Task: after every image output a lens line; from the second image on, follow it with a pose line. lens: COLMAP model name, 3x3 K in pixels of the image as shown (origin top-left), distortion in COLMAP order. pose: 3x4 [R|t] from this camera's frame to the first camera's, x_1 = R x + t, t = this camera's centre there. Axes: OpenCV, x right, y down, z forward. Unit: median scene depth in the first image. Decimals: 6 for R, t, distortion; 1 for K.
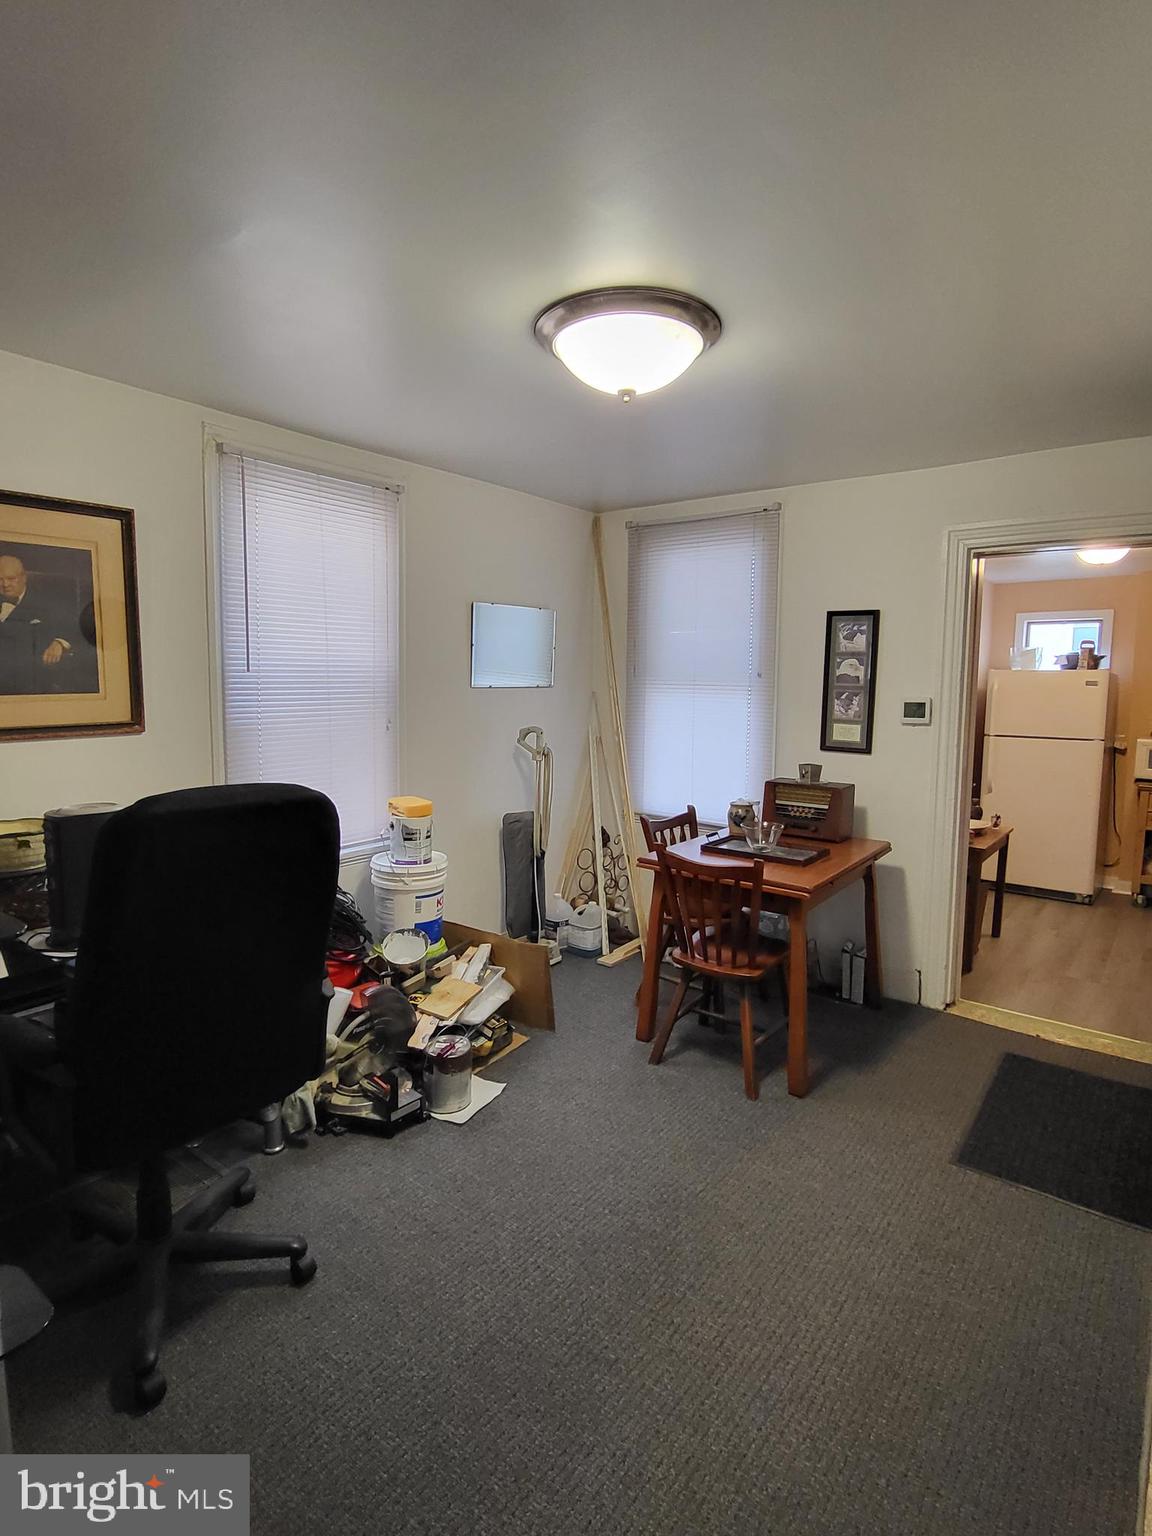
lens RADIAL K [[807.1, 0, 559.1], [0, 807.1, 765.3], [0, 0, 1]] dist [-0.001419, -0.000141]
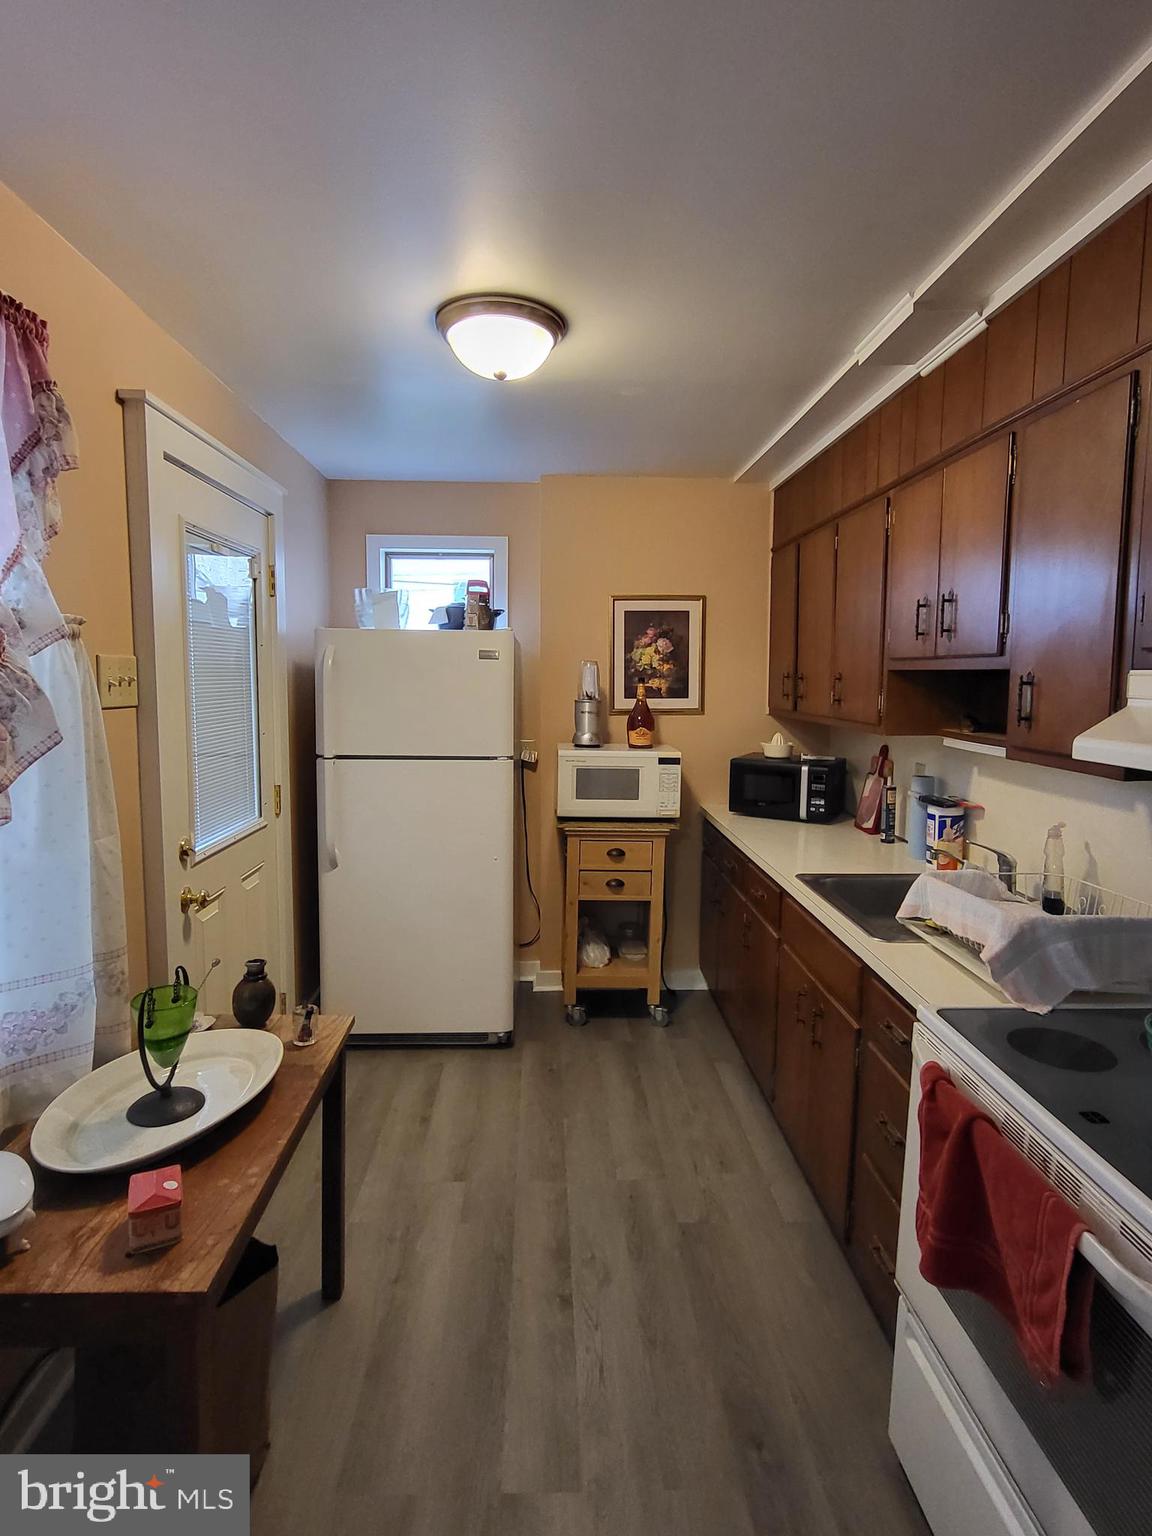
lens RADIAL K [[807.1, 0, 559.1], [0, 807.1, 765.3], [0, 0, 1]] dist [-0.001419, -0.000141]
pose [[0.773844, -0.071013, 0.629382, 0.335146], [0.062534, 0.997406, 0.035651, -0.041407], [-0.630281, 0.011770, 0.776278, 0.525737]]
